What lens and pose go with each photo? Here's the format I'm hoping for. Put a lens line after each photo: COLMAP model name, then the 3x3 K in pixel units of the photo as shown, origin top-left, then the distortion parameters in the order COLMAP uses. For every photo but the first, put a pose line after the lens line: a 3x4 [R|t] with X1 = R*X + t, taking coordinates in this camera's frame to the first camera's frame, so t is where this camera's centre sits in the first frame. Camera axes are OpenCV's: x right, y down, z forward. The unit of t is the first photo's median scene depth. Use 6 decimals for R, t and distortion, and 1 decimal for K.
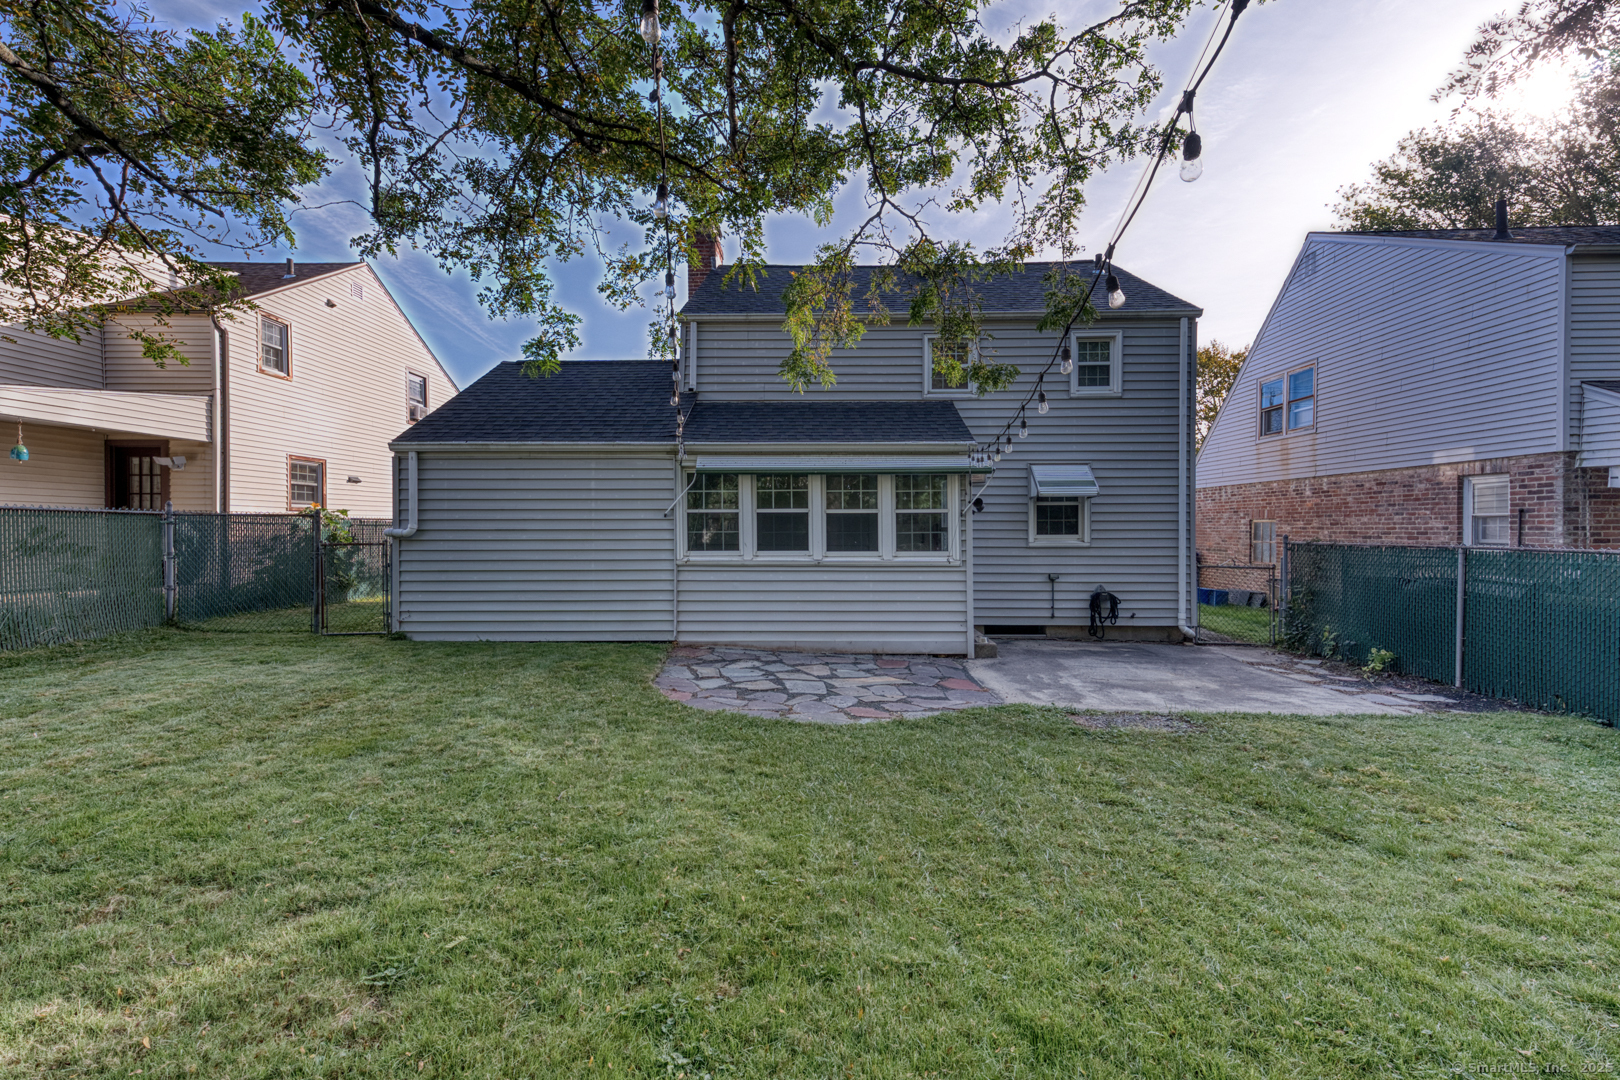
lens RADIAL K [[690.0, 0, 802.7], [0, 690.0, 528.5], [0, 0, 1]] dist [0.024351, -0.001503]
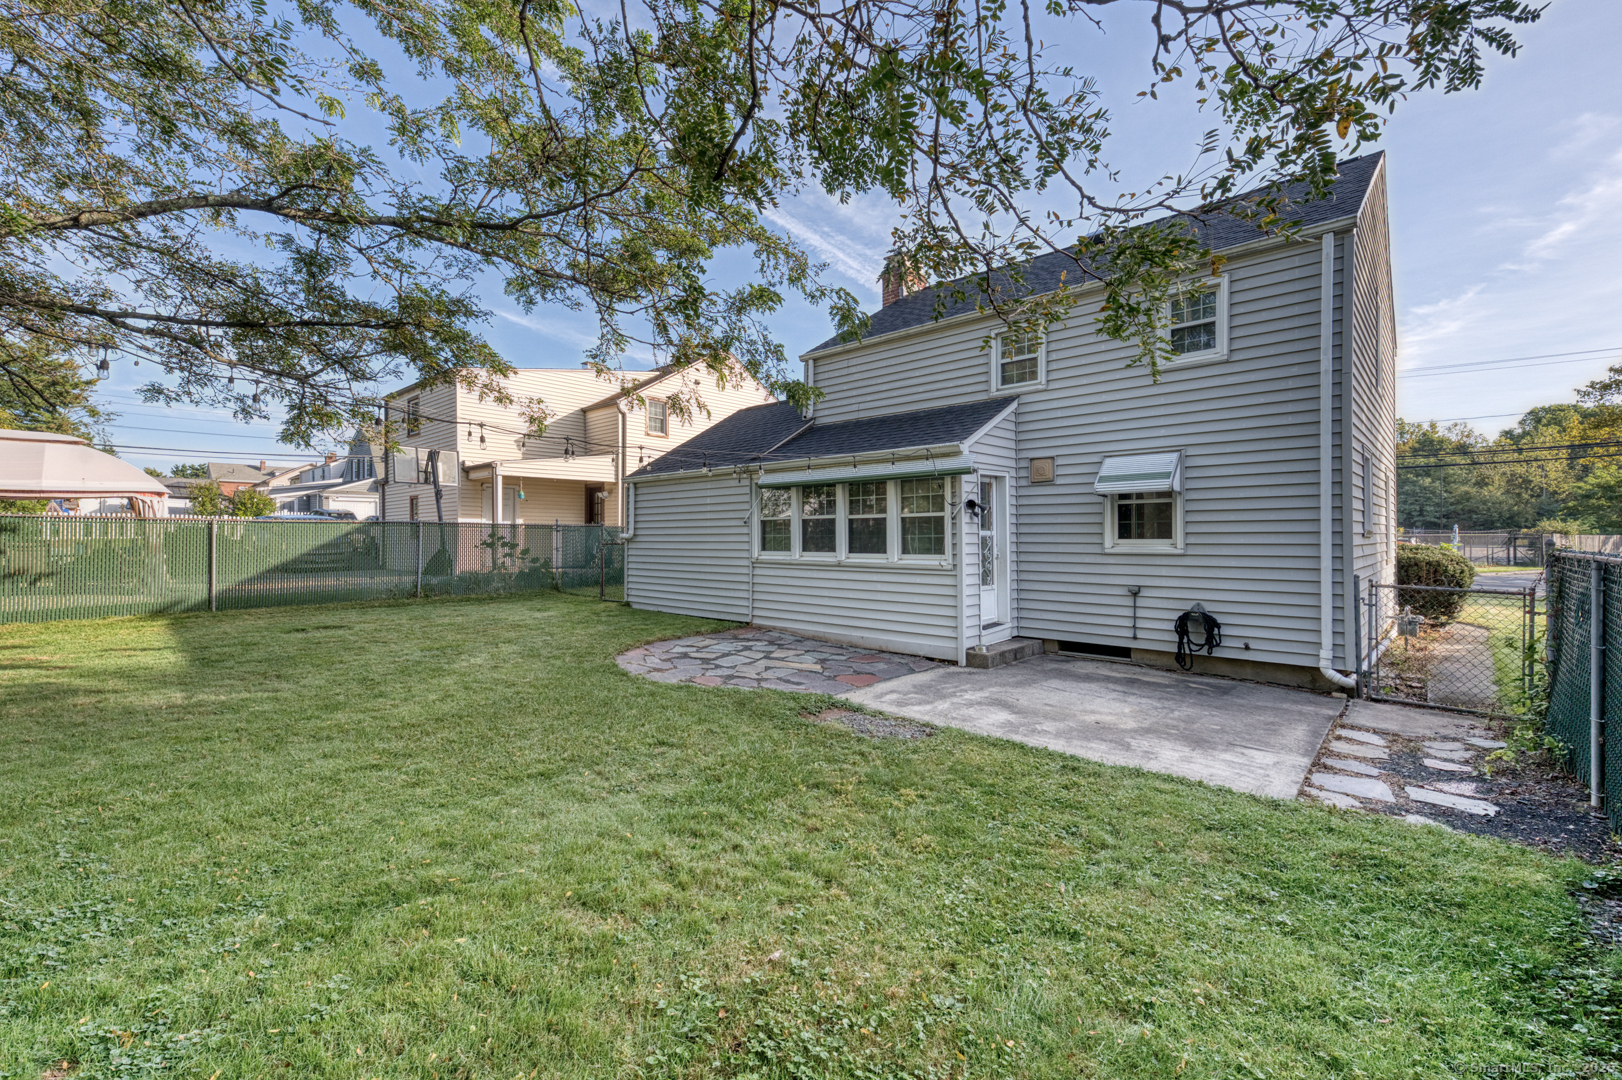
lens RADIAL K [[690.8, 0, 805.8], [0, 690.8, 528.5], [0, 0, 1]] dist [0.024351, -0.001503]
pose [[0.740433, -0.009454, -0.672064, 0.642517], [-0.000210, 0.999898, -0.014297, 0.008513], [0.672130, 0.010727, 0.740355, 0.118213]]
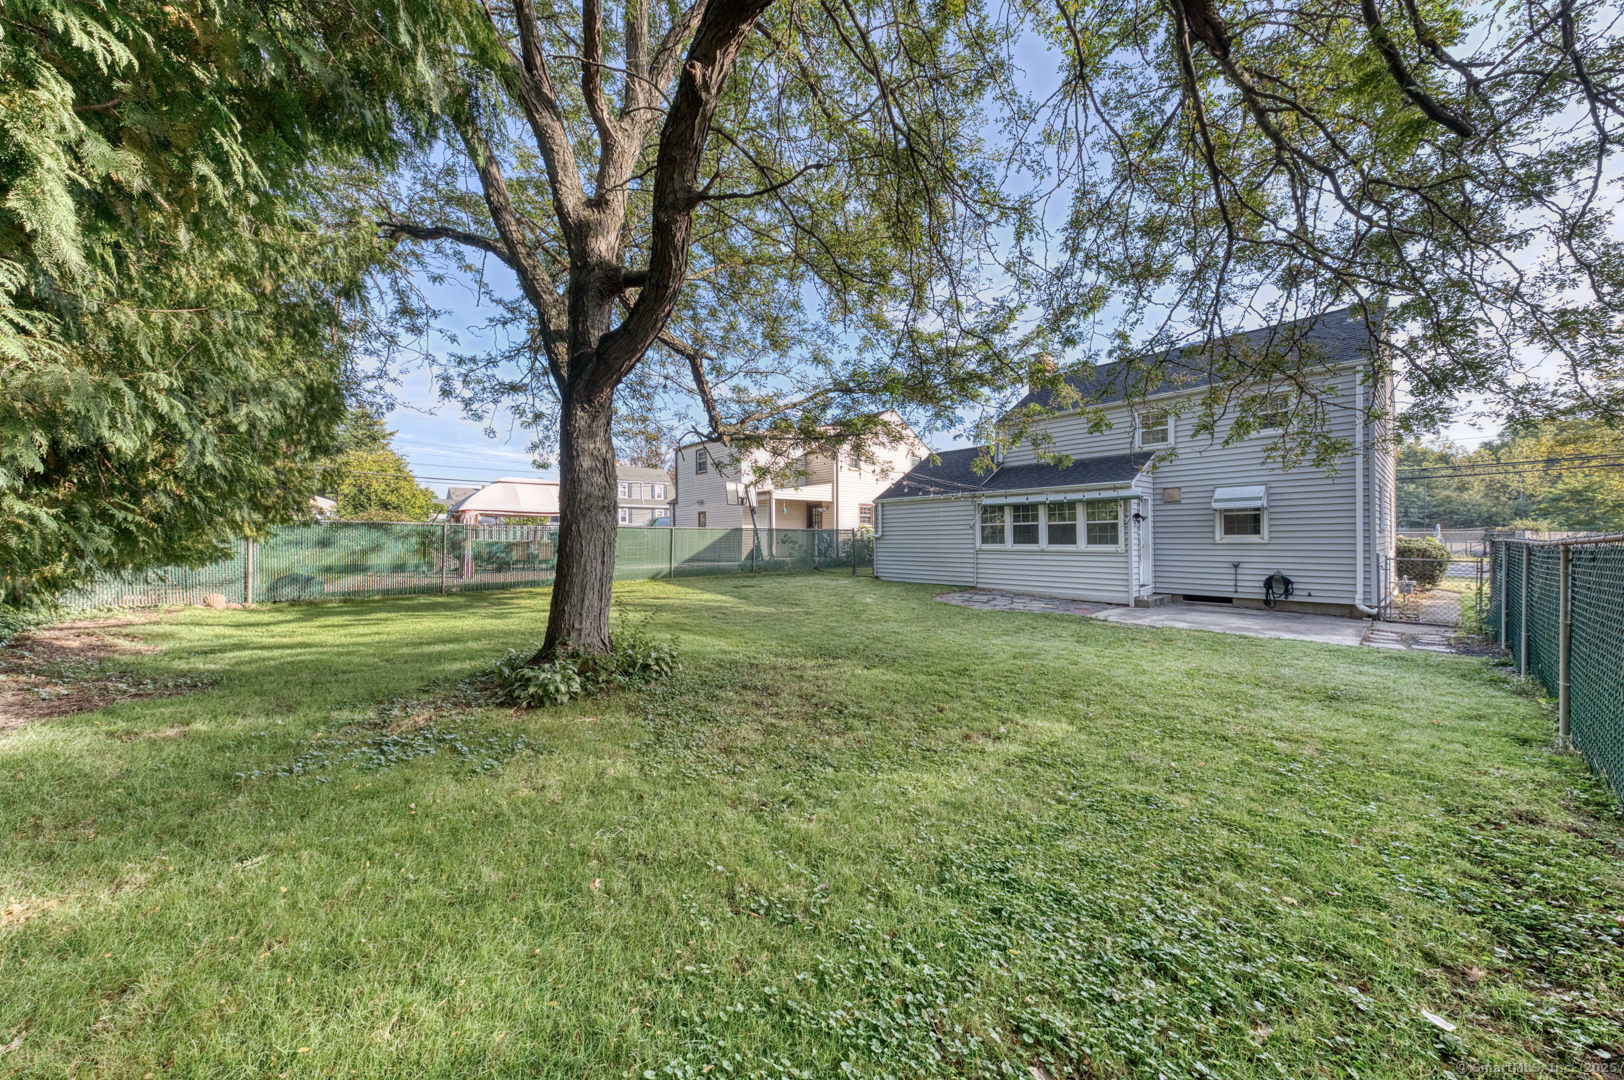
lens RADIAL K [[555.1, 0, 800.0], [0, 555.1, 536.9], [0, 0, 1]] dist [0.003353, 0.000352]
pose [[0.664279, -0.006818, -0.747453, 0.638076], [0.005203, 0.999976, -0.004496, 0.014102], [0.747466, -0.000902, 0.664299, -0.464717]]
